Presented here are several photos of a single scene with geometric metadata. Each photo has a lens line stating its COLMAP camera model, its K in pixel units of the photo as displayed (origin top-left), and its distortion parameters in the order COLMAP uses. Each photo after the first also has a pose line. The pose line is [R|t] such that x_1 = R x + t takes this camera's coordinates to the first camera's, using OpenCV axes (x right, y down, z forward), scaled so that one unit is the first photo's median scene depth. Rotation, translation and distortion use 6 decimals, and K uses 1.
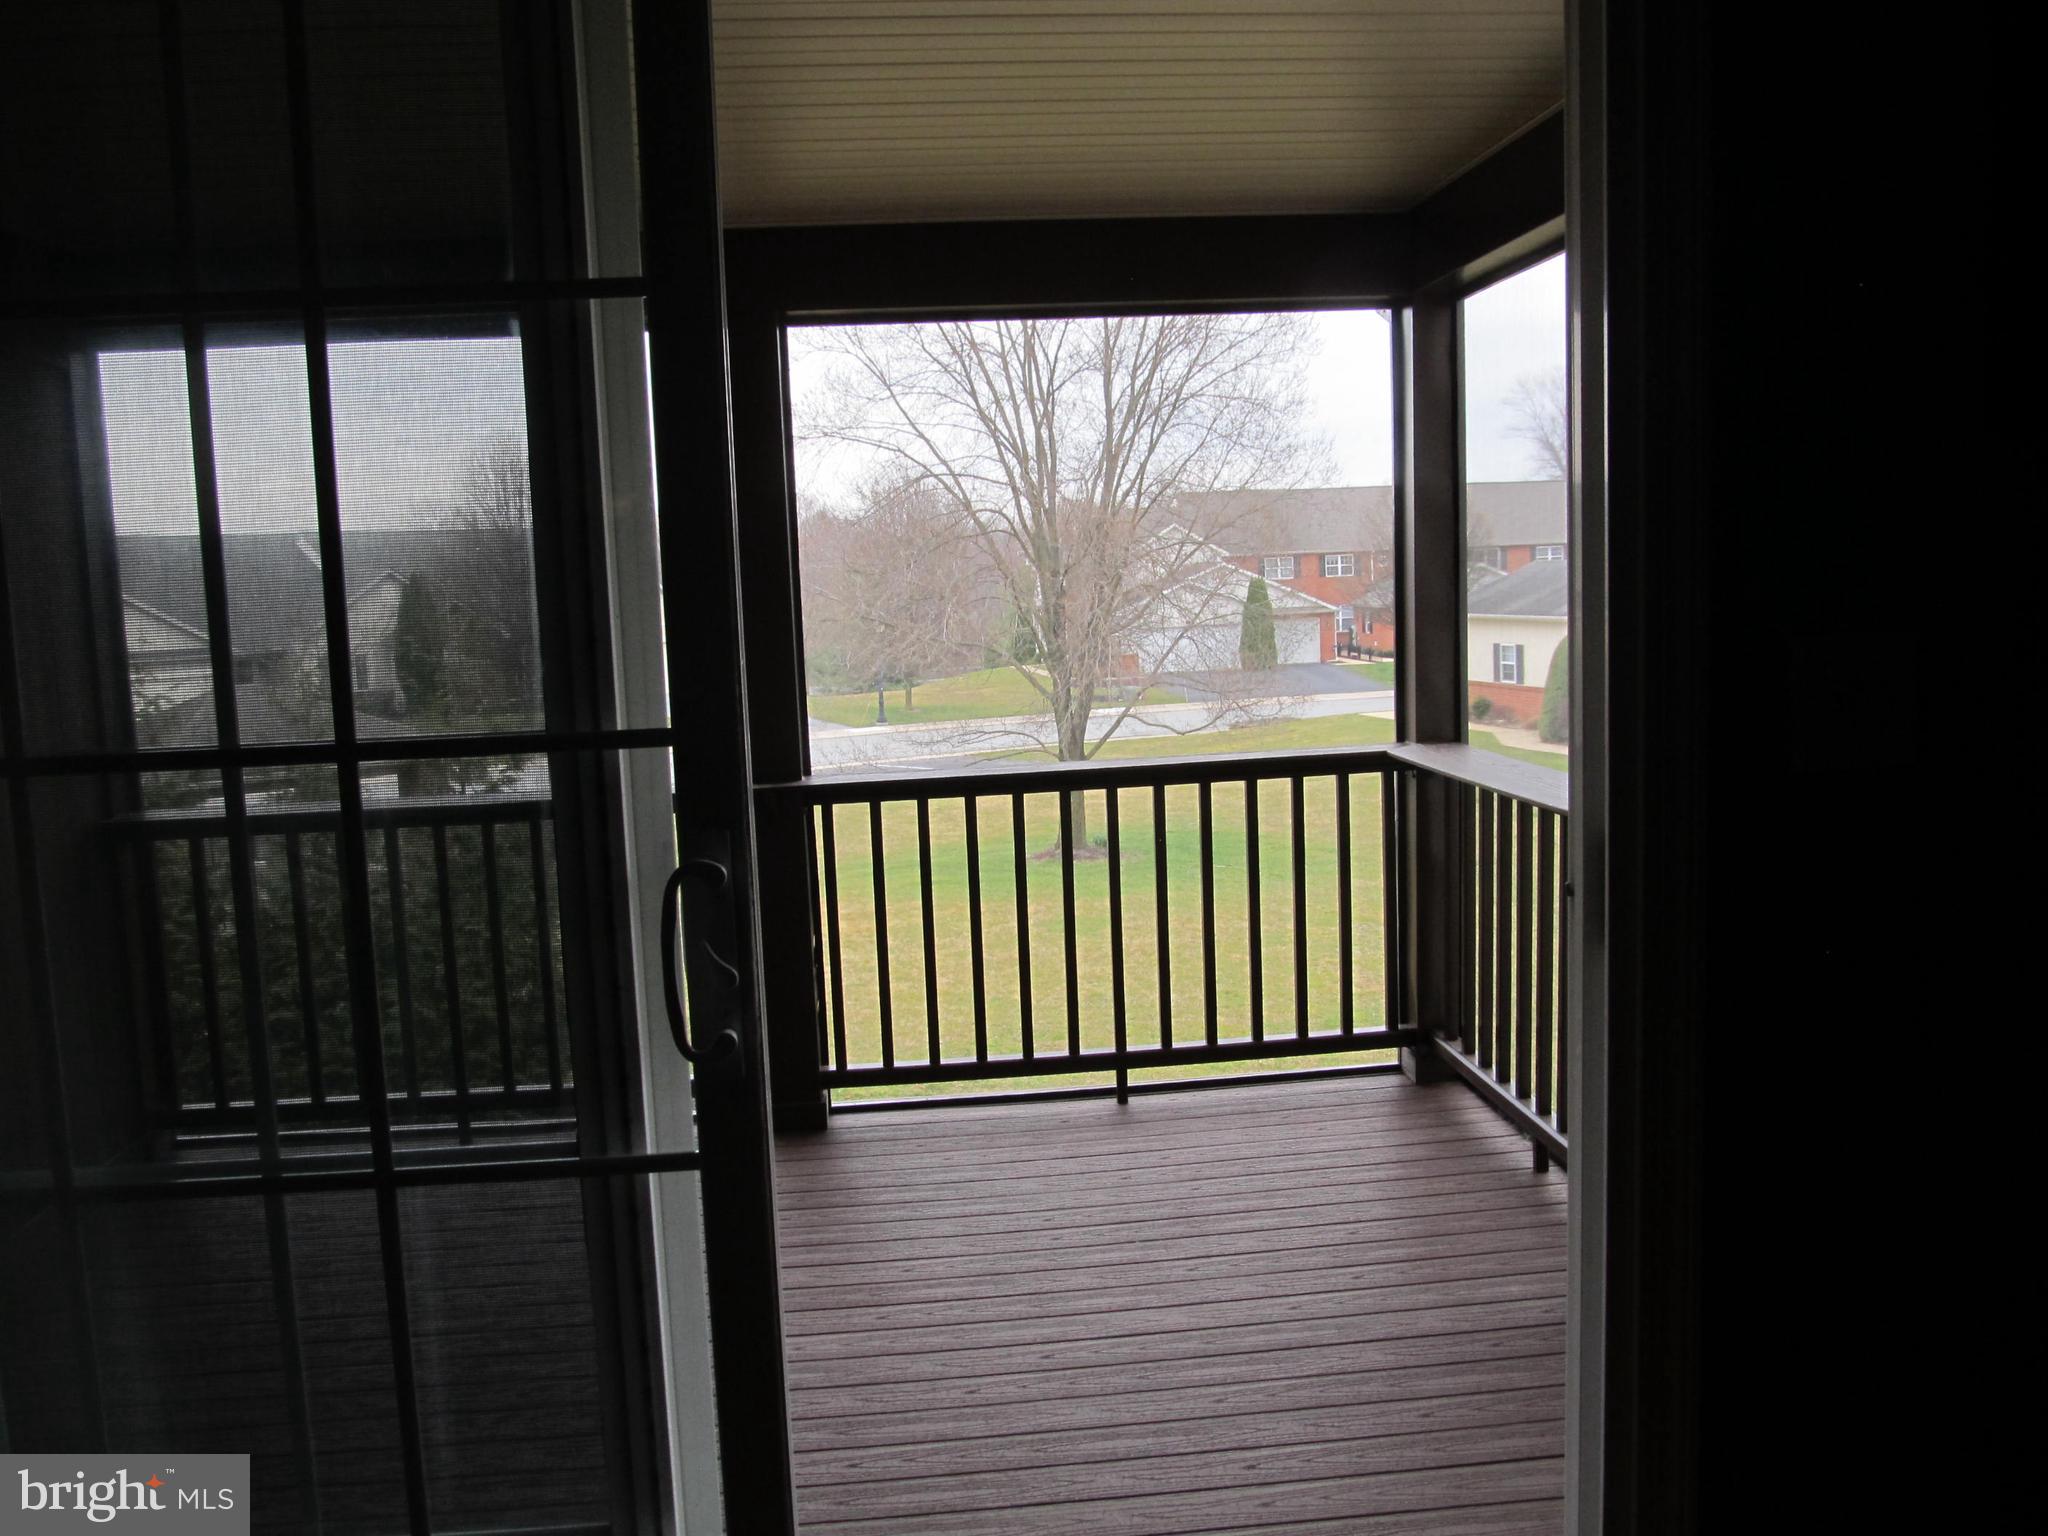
lens RADIAL K [[1700.4, 0, 1024.0], [0, 1700.4, 768.0], [0, 0, 1]] dist [-0.062703, 0.032300]
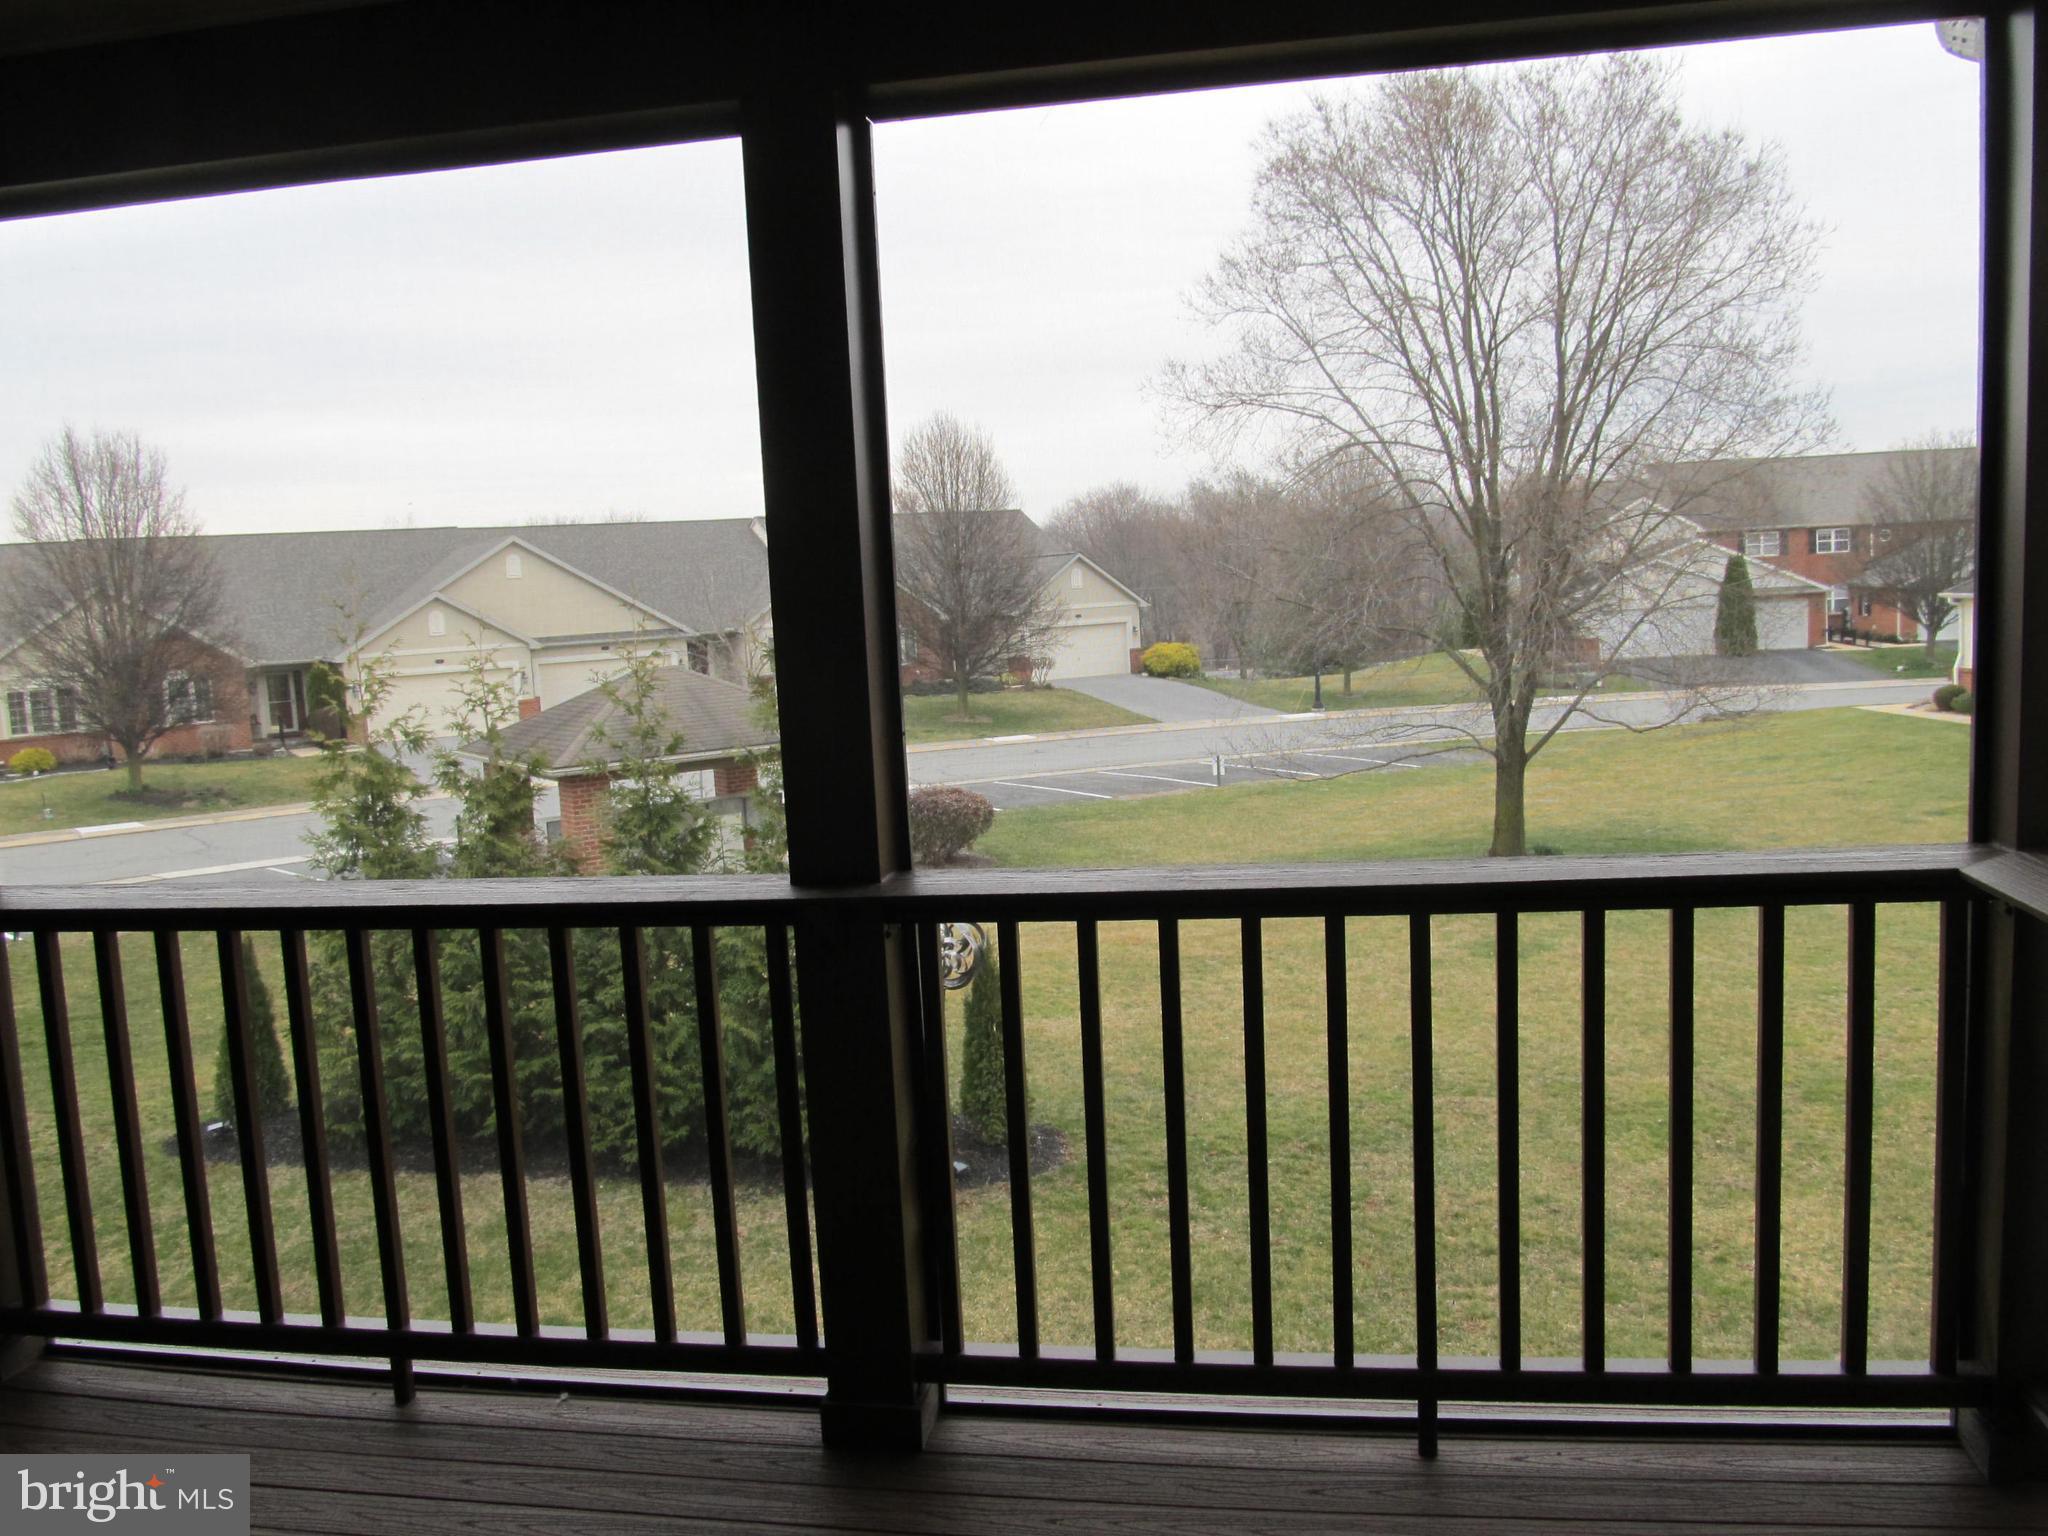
lens RADIAL K [[1700.4, 0, 1024.0], [0, 1700.4, 768.0], [0, 0, 1]] dist [-0.062703, 0.032300]
pose [[0.965614, 0.022670, -0.258988, 0.011902], [-0.019755, 0.999709, 0.013850, -0.007034], [0.259227, -0.008257, 0.965781, 0.073032]]
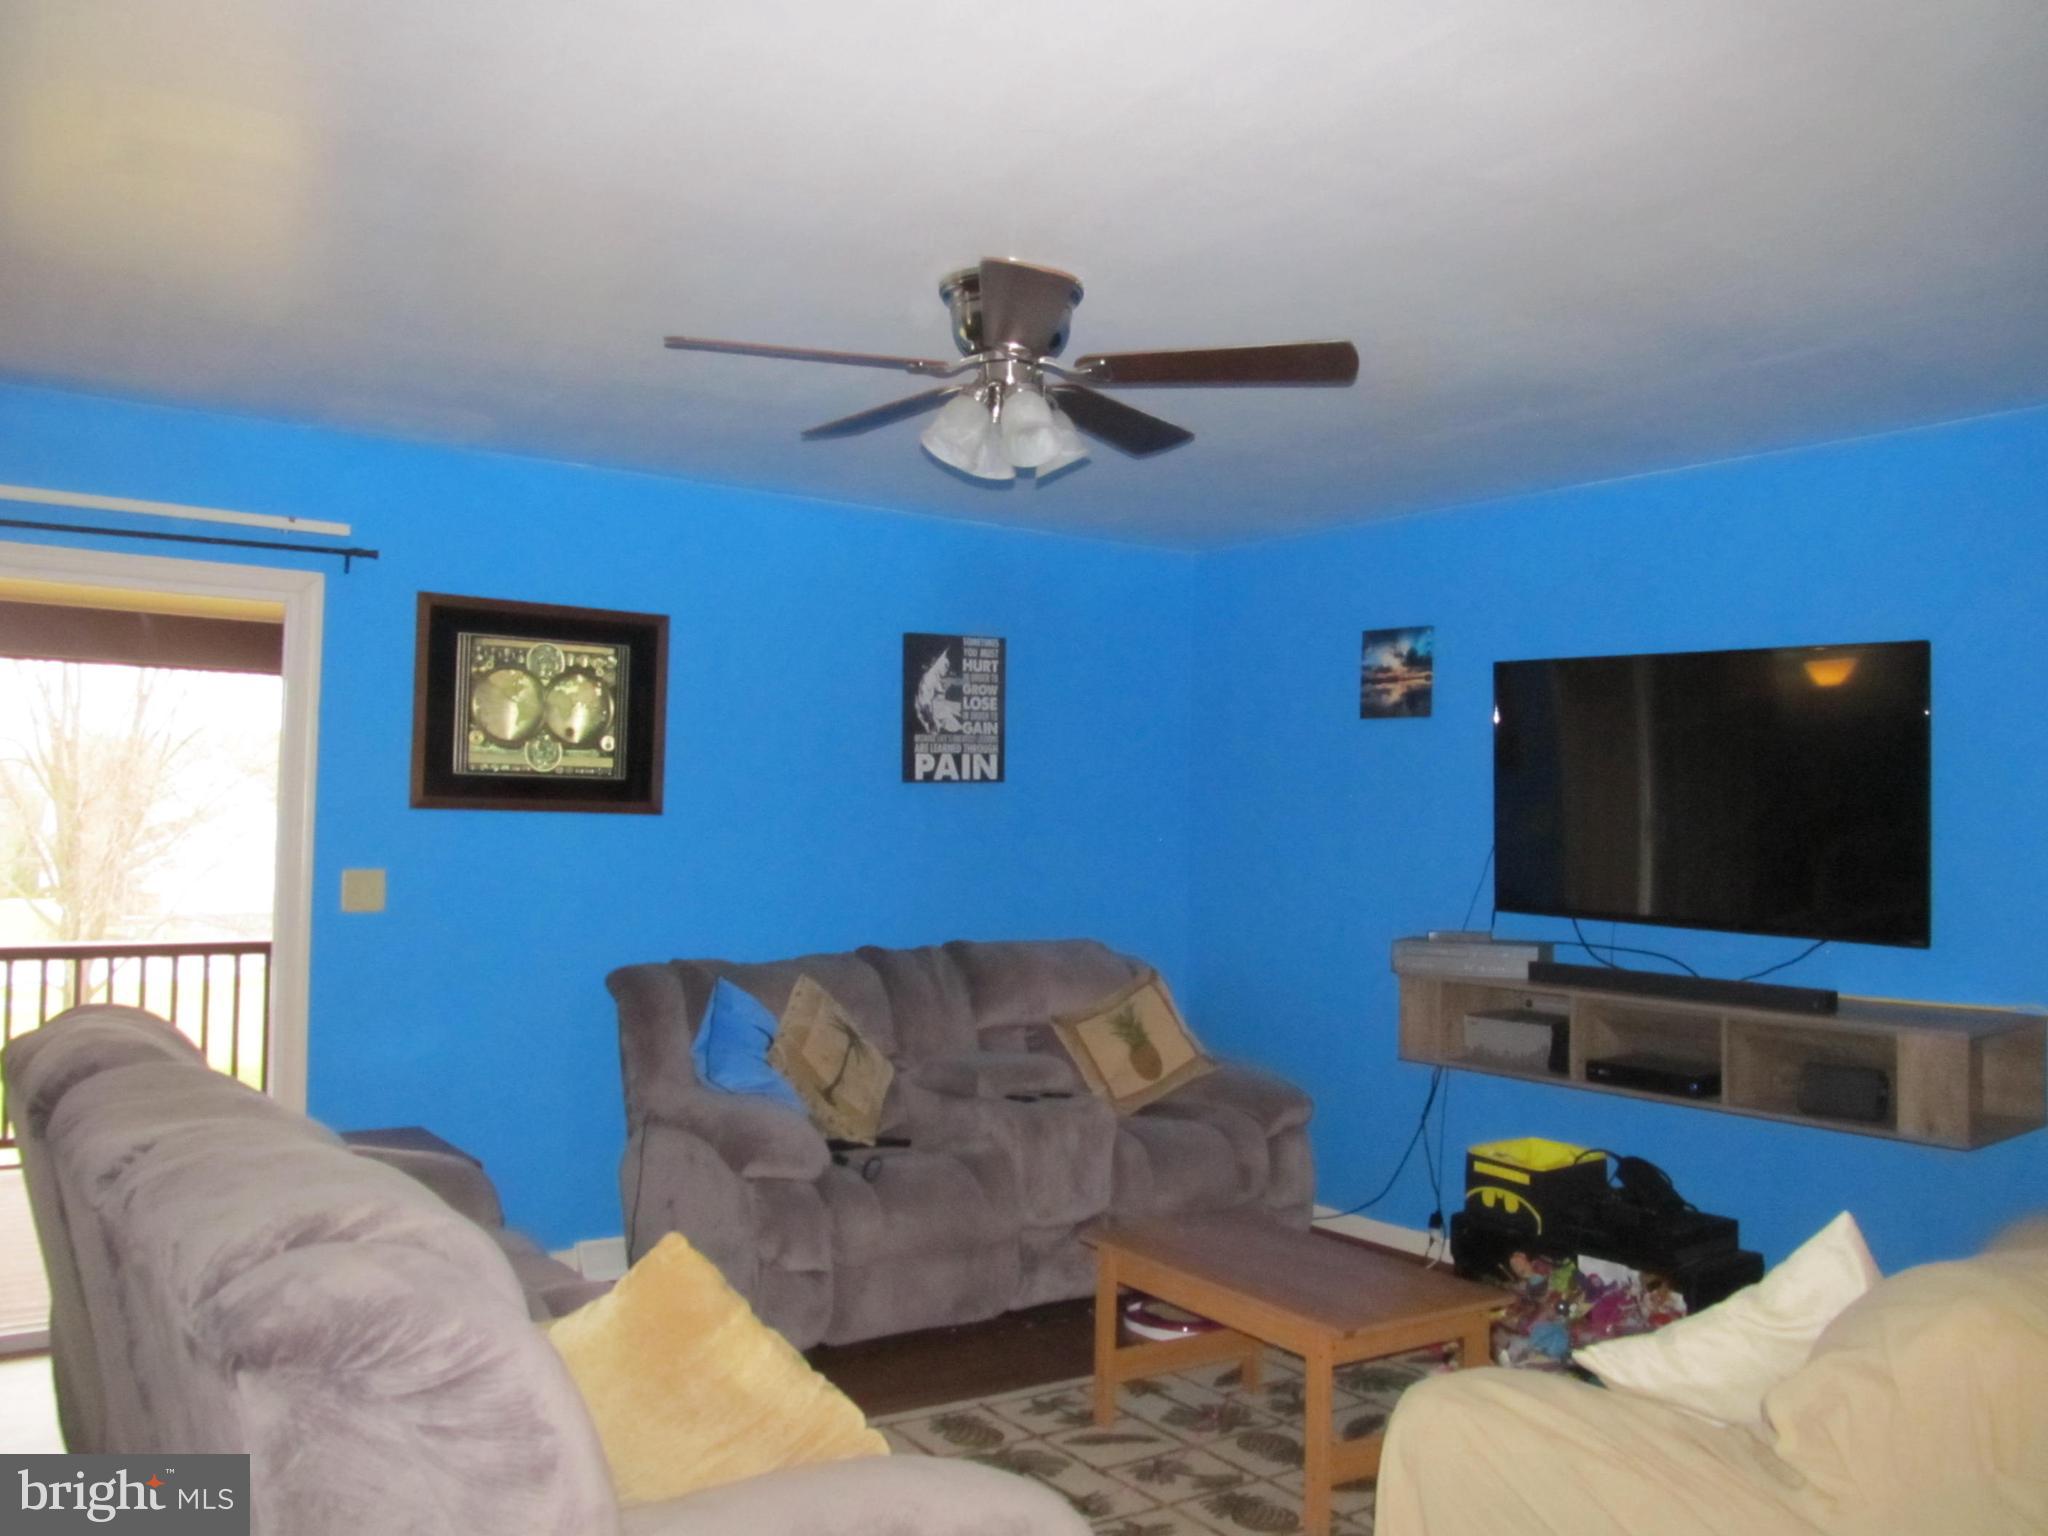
lens RADIAL K [[1755.8, 0, 1024.0], [0, 1755.8, 768.0], [0, 0, 1]] dist [-0.029414, 0.000878]
pose [[0.867462, 0.071888, 0.492283, -0.001945], [-0.000087, 0.989527, -0.144348, 0.012564], [-0.497504, 0.125174, 0.858383, -0.172523]]
